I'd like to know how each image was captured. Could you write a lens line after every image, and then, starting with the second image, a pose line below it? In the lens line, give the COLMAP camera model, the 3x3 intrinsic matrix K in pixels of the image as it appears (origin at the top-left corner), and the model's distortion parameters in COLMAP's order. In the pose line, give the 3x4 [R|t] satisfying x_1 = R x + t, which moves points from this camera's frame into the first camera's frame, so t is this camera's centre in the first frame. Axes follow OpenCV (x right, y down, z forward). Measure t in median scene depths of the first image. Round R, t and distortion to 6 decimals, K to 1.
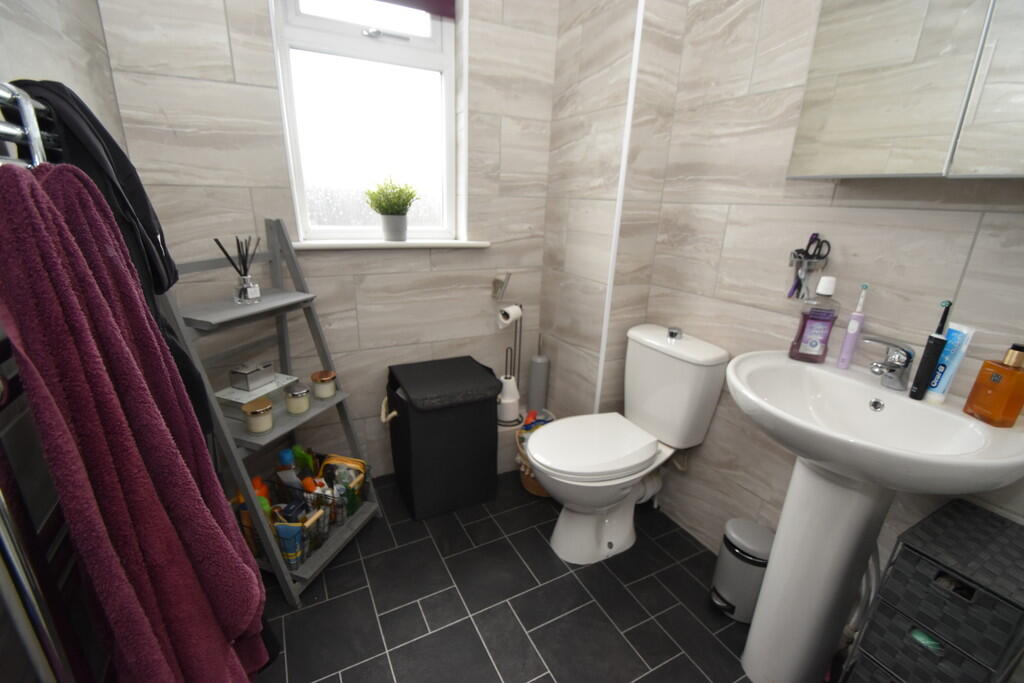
lens RADIAL K [[452.6, 0, 513.8], [0, 452.6, 351.9], [0, 0, 1]] dist [0.002304, -0.000720]
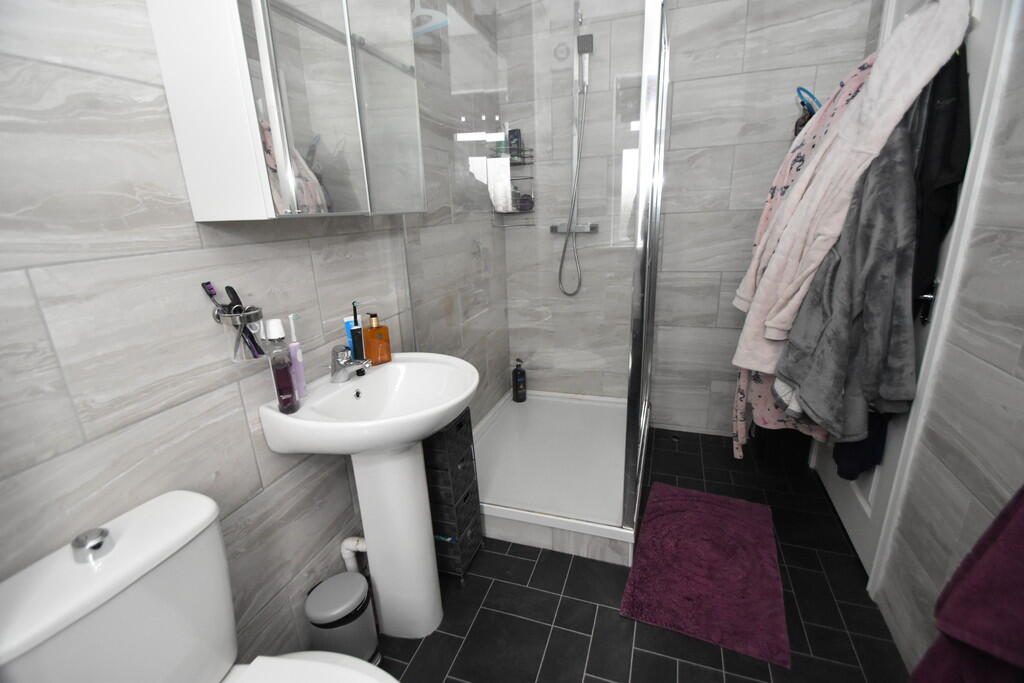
lens RADIAL K [[452.6, 0, 513.8], [0, 452.6, 351.9], [0, 0, 1]] dist [0.002304, -0.000720]
pose [[-0.672468, -0.216277, 0.707821, -0.247510], [0.267499, 0.820682, 0.504901, -0.363006], [-0.690095, 0.528871, -0.494029, 0.938477]]
